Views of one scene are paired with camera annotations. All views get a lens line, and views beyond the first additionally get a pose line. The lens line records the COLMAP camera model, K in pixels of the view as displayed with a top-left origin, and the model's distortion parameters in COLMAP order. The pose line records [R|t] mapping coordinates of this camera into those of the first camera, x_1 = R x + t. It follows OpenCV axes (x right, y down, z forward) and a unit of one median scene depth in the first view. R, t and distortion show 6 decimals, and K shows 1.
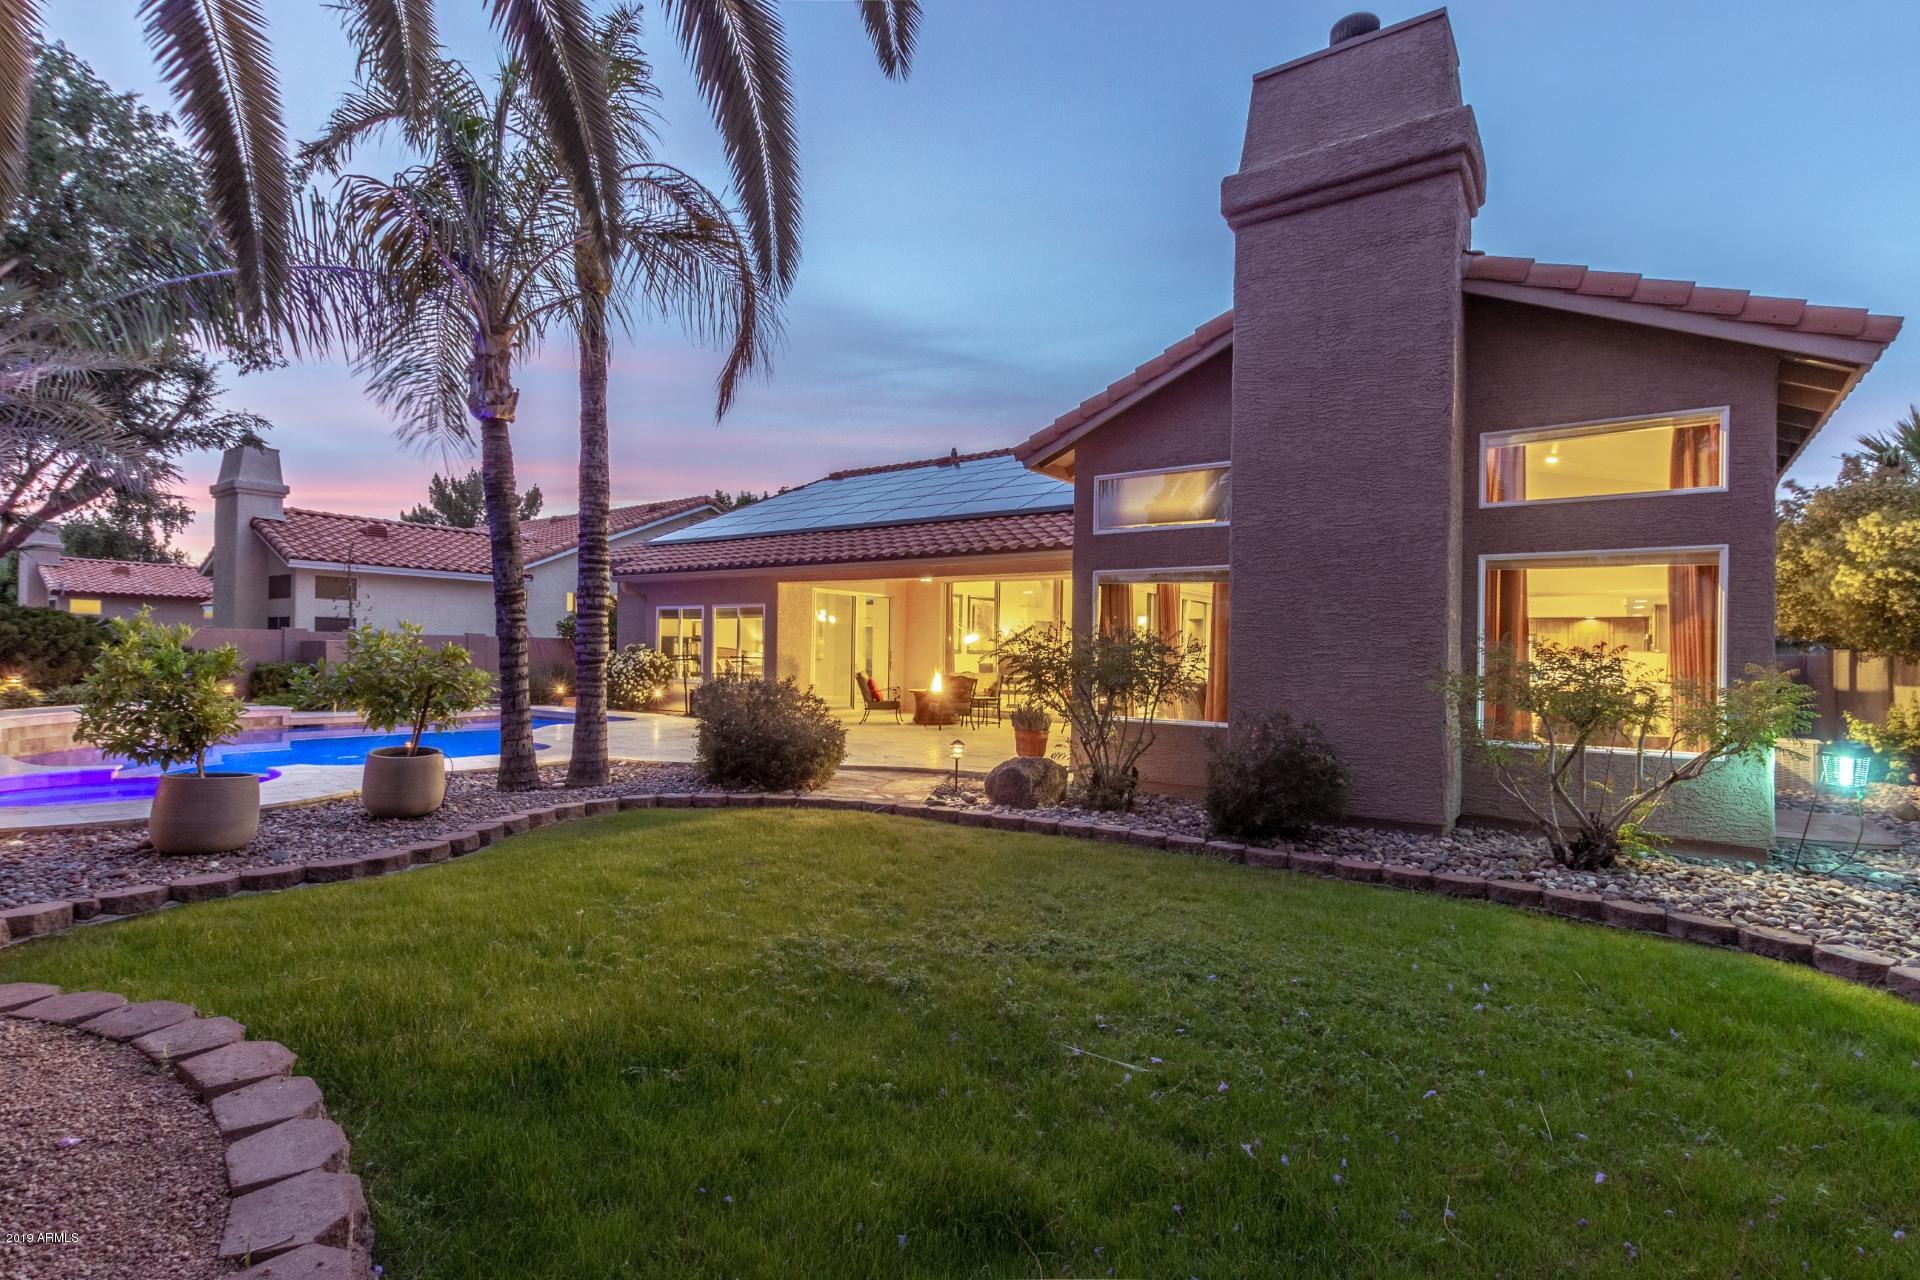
lens RADIAL K [[927.3, 0, 960.0], [0, 927.3, 640.0], [0, 0, 1]] dist [0.002685, 0.000309]
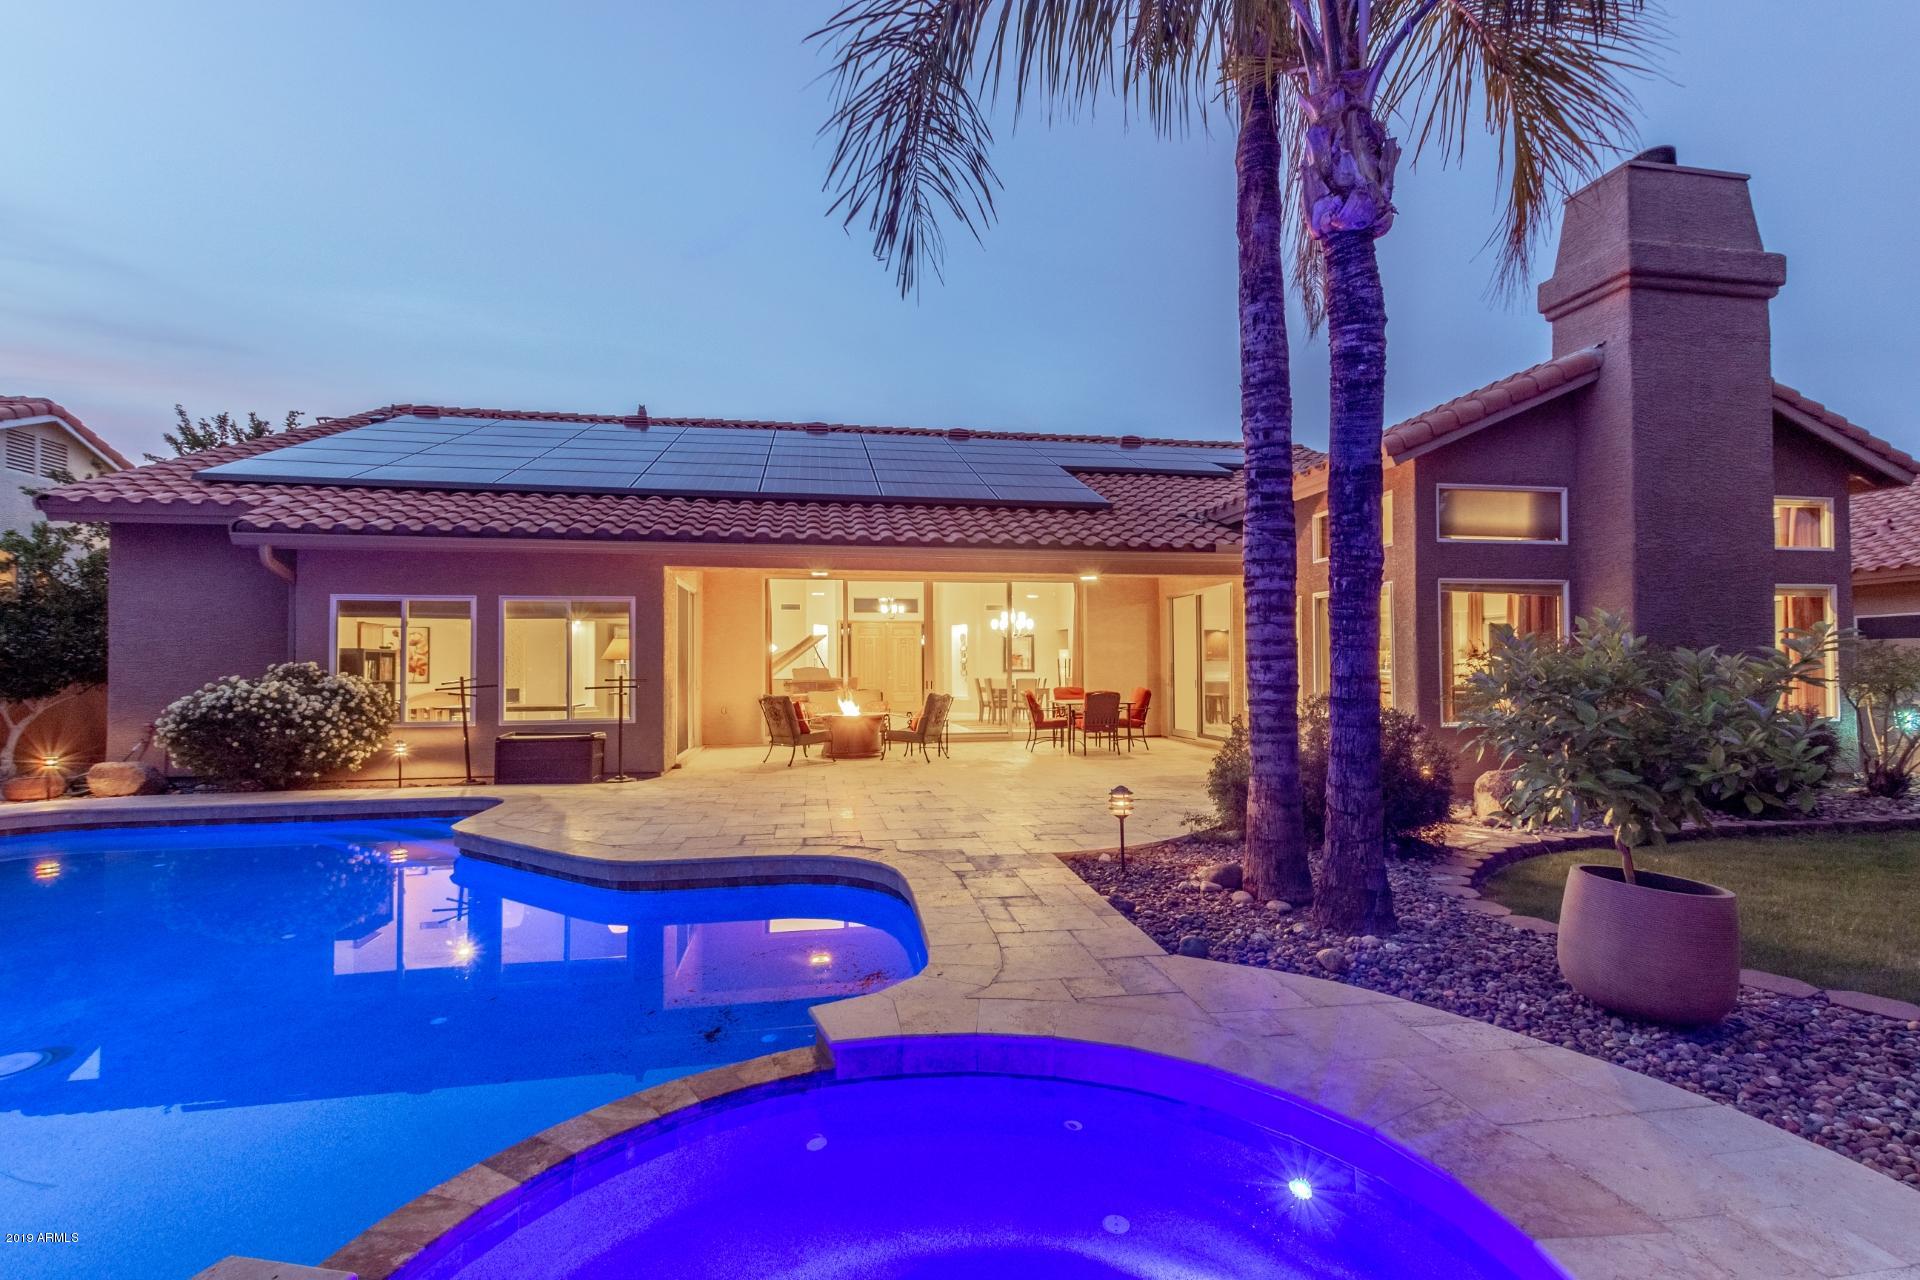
lens RADIAL K [[881.3, 0, 960.0], [0, 881.3, 640.0], [0, 0, 1]] dist [-0.003820, -0.000752]
pose [[0.692374, -0.001428, 0.721537, -0.903383], [0.007182, 0.999962, -0.004913, -0.007049], [-0.721503, 0.008583, 0.692358, 0.725145]]
